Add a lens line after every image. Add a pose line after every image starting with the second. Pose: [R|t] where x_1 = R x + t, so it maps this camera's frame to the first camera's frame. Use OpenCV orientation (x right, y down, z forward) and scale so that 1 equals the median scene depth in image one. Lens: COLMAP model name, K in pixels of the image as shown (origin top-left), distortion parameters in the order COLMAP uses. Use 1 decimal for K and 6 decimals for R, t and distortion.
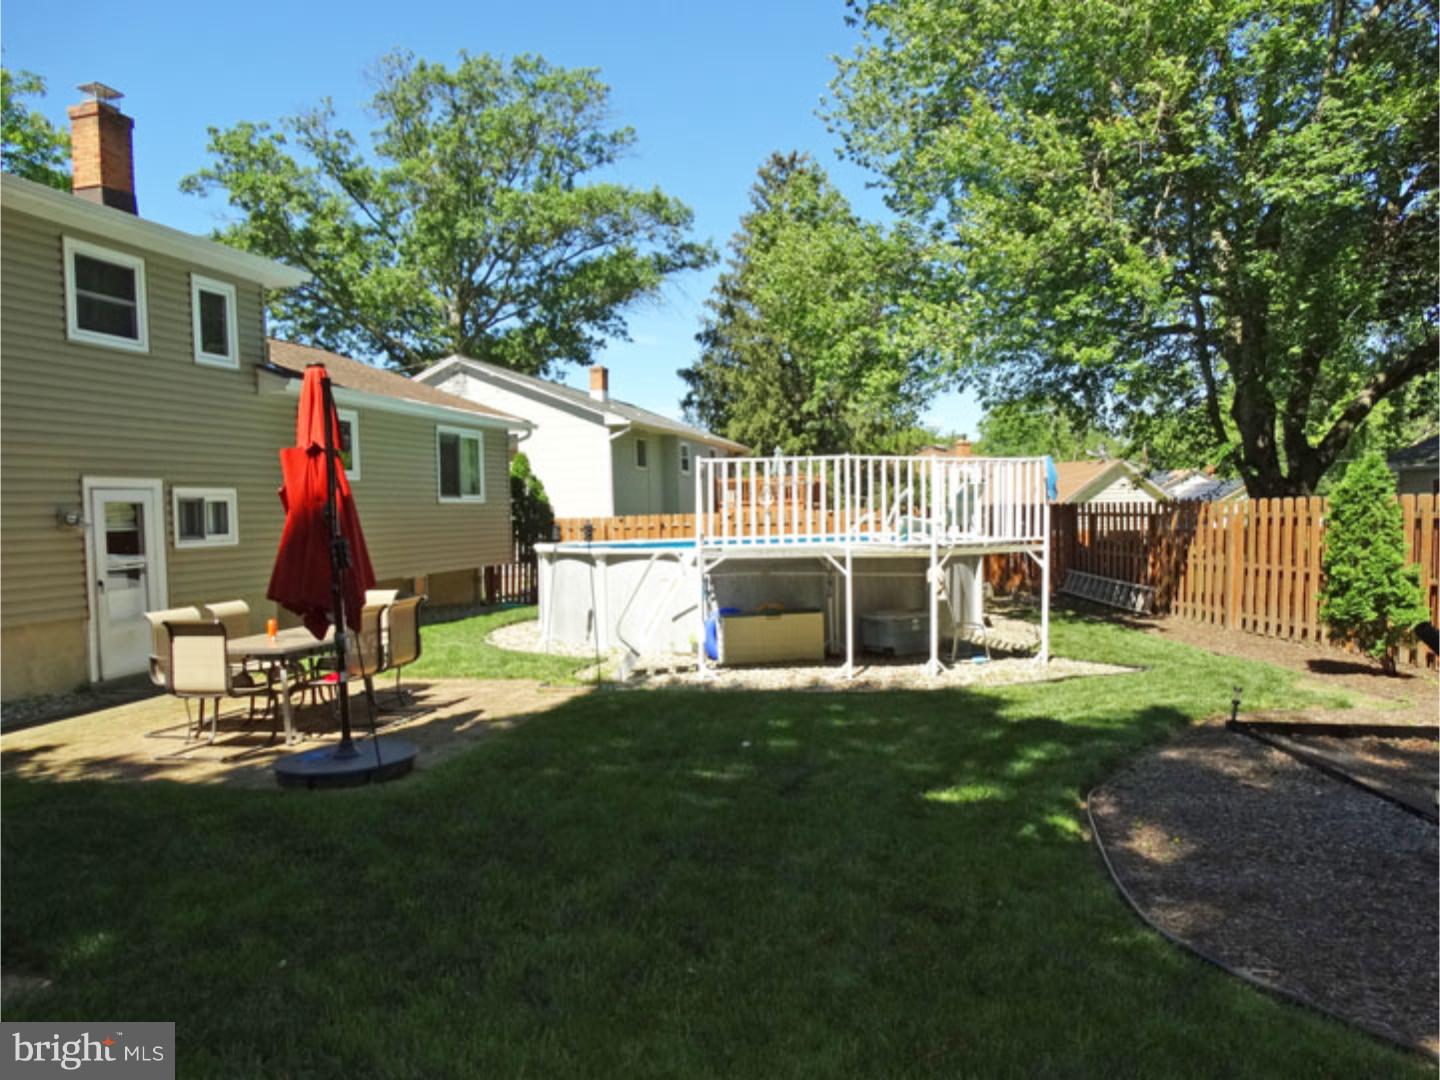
lens RADIAL K [[1020.7, 0, 720.0], [0, 1020.7, 540.0], [0, 0, 1]] dist [0.004763, 0.010315]
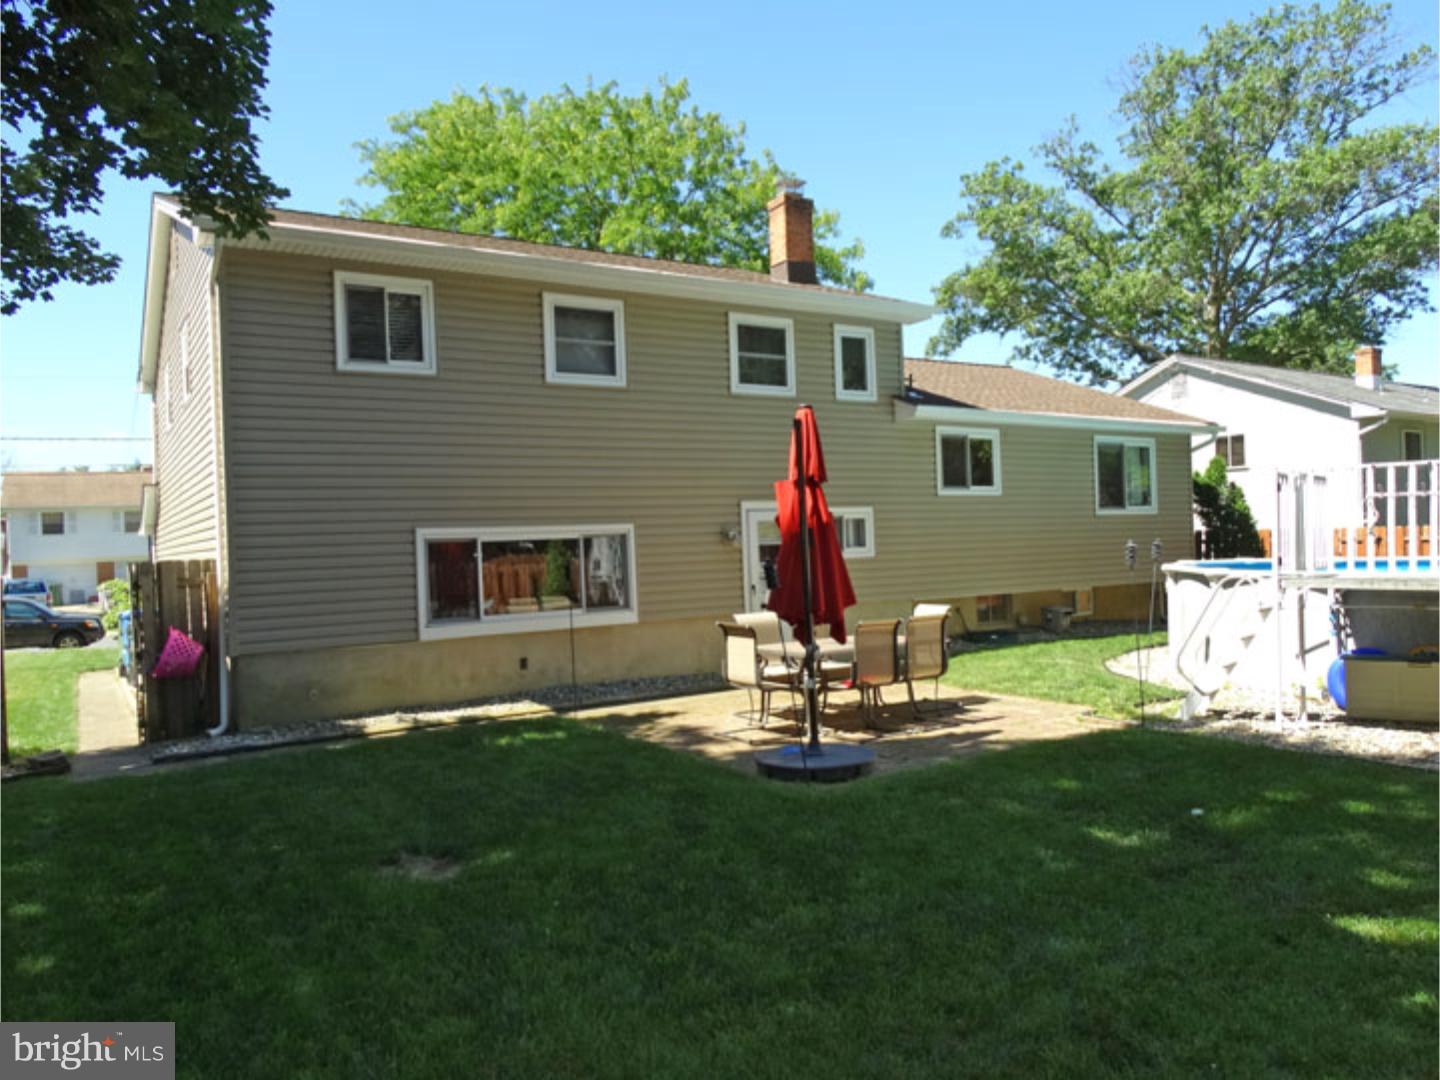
lens RADIAL K [[1013.7, 0, 720.0], [0, 1013.7, 540.0], [0, 0, 1]] dist [0.006309, 0.000729]
pose [[0.739448, 0.008411, -0.673161, 0.141254], [-0.011641, 0.999932, -0.000292, -0.010204], [0.673113, 0.008052, 0.739496, 0.049271]]
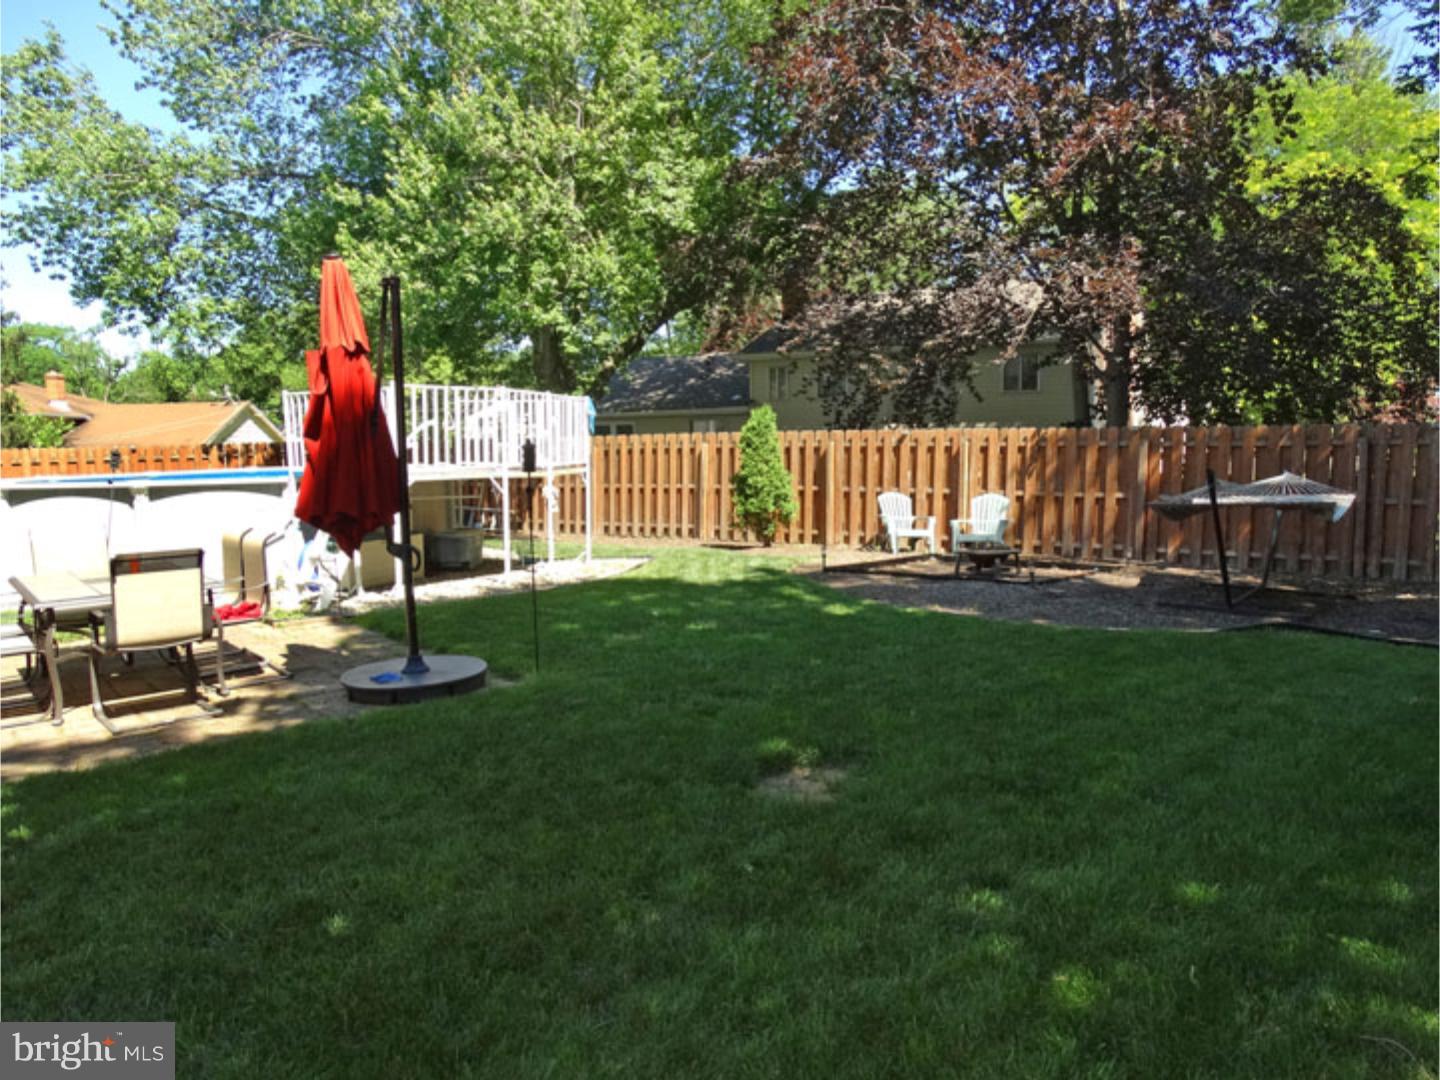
lens RADIAL K [[1013.7, 0, 720.0], [0, 1013.7, 540.0], [0, 0, 1]] dist [0.006309, 0.000729]
pose [[0.609425, -0.066816, 0.790023, -0.442624], [0.025785, 0.997586, 0.064480, 0.013656], [-0.792424, -0.018925, 0.609676, 0.076703]]
